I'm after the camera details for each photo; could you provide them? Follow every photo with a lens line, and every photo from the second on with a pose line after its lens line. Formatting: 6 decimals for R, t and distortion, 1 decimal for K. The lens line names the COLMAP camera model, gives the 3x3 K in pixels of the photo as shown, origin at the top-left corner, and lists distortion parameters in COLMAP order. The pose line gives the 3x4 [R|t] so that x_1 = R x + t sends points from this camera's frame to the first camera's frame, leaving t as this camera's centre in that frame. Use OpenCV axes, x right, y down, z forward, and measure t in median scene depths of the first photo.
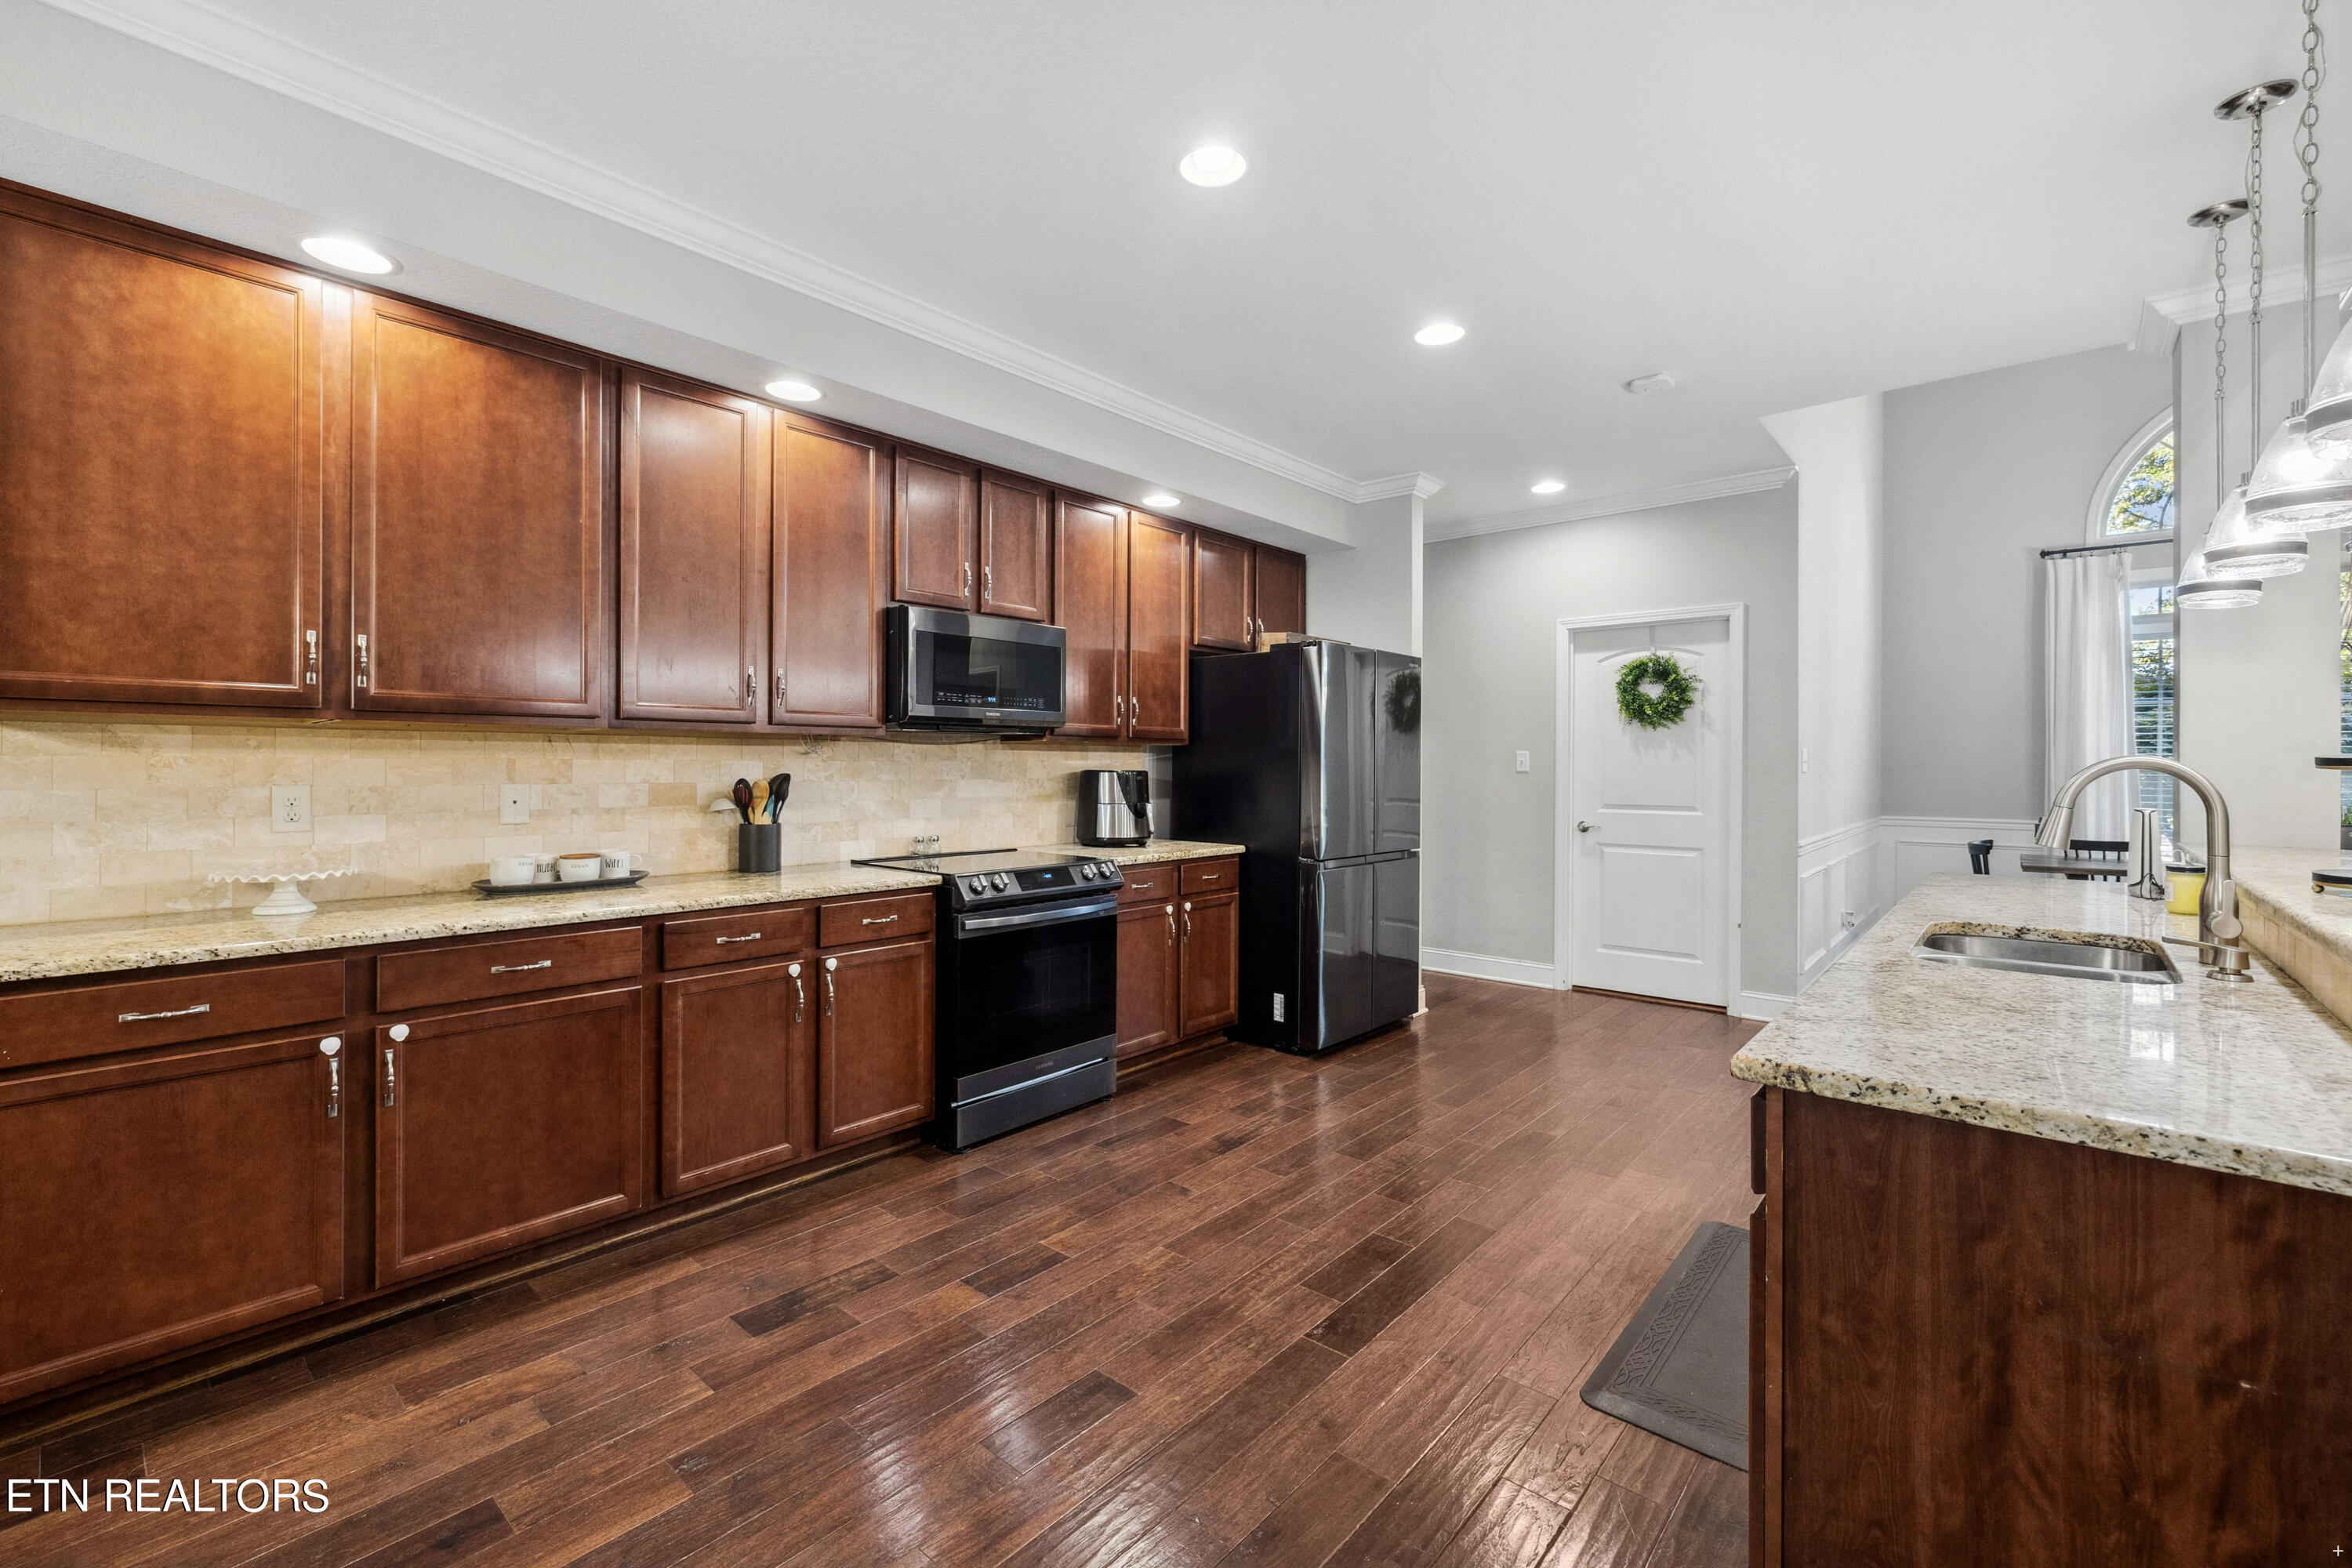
lens RADIAL K [[1023.6, 0, 1176.0], [0, 1023.6, 784.0], [0, 0, 1]] dist [0.001232, 0.000145]
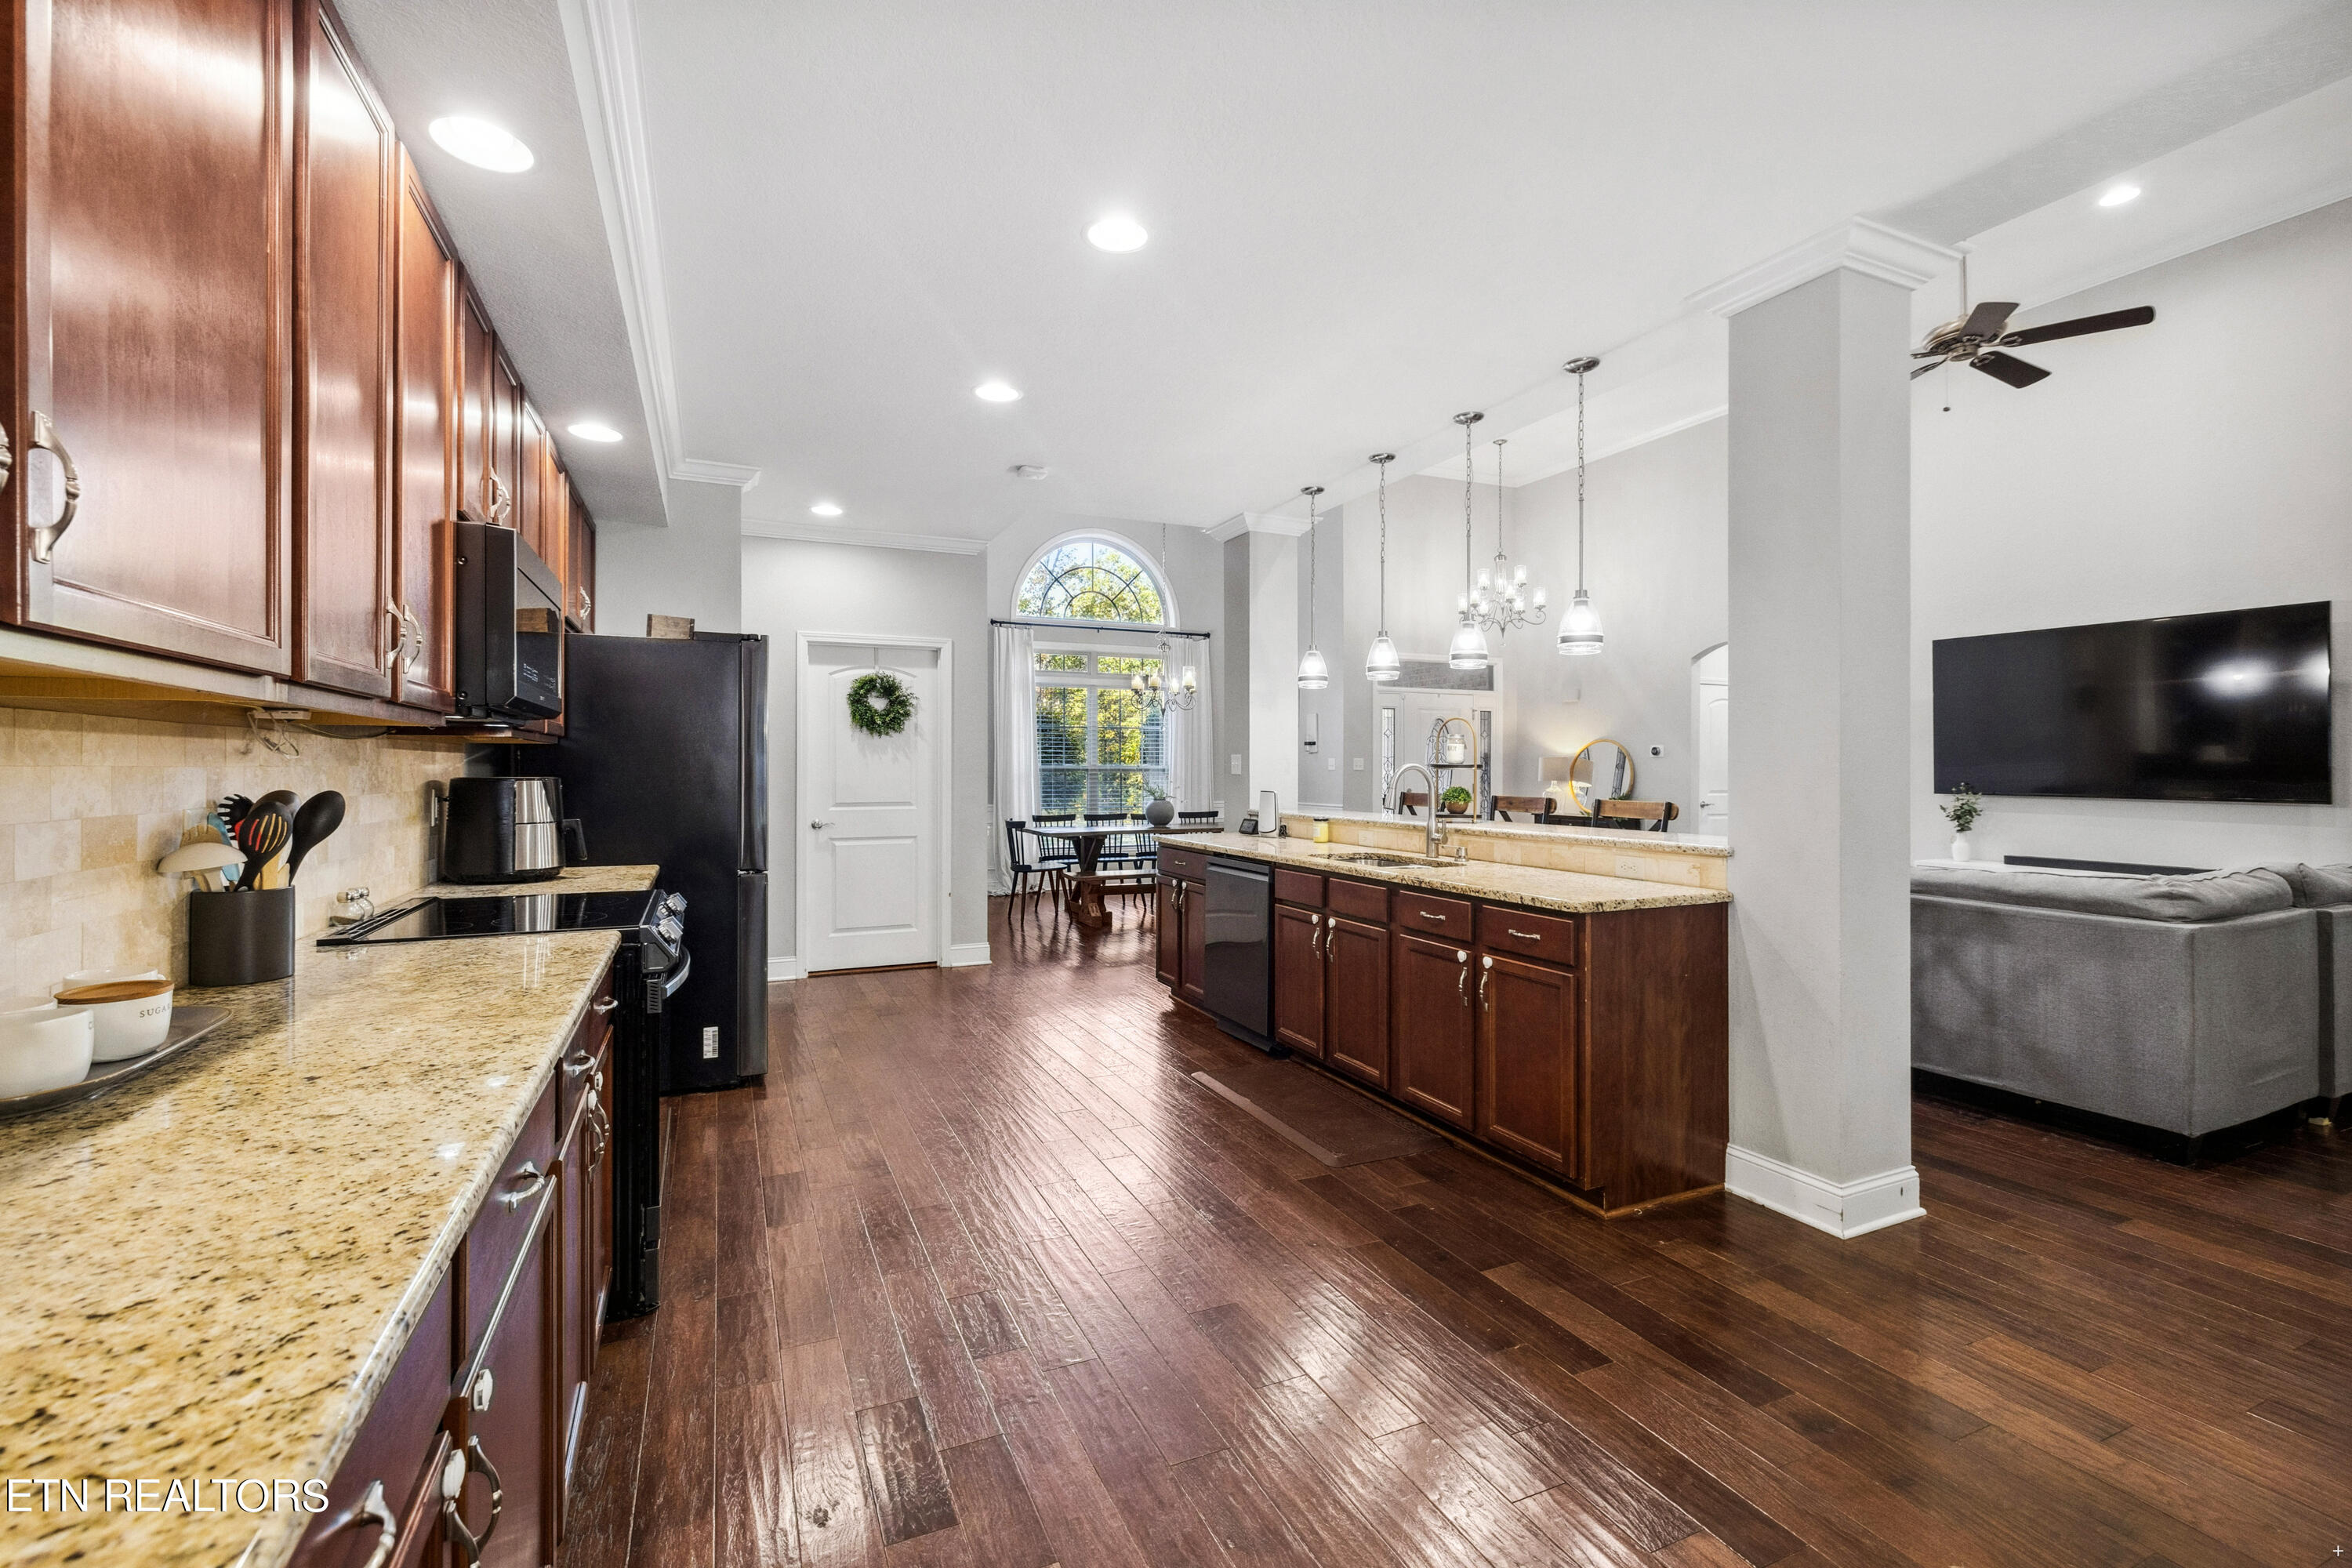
lens RADIAL K [[1000.4, 0, 1176.0], [0, 1000.4, 784.0], [0, 0, 1]] dist [0.000291, -0.000883]
pose [[0.404420, -0.019866, 0.914357, -0.506546], [0.020060, 0.999716, 0.012848, -0.008522], [-0.914353, 0.013146, 0.404704, 0.268468]]
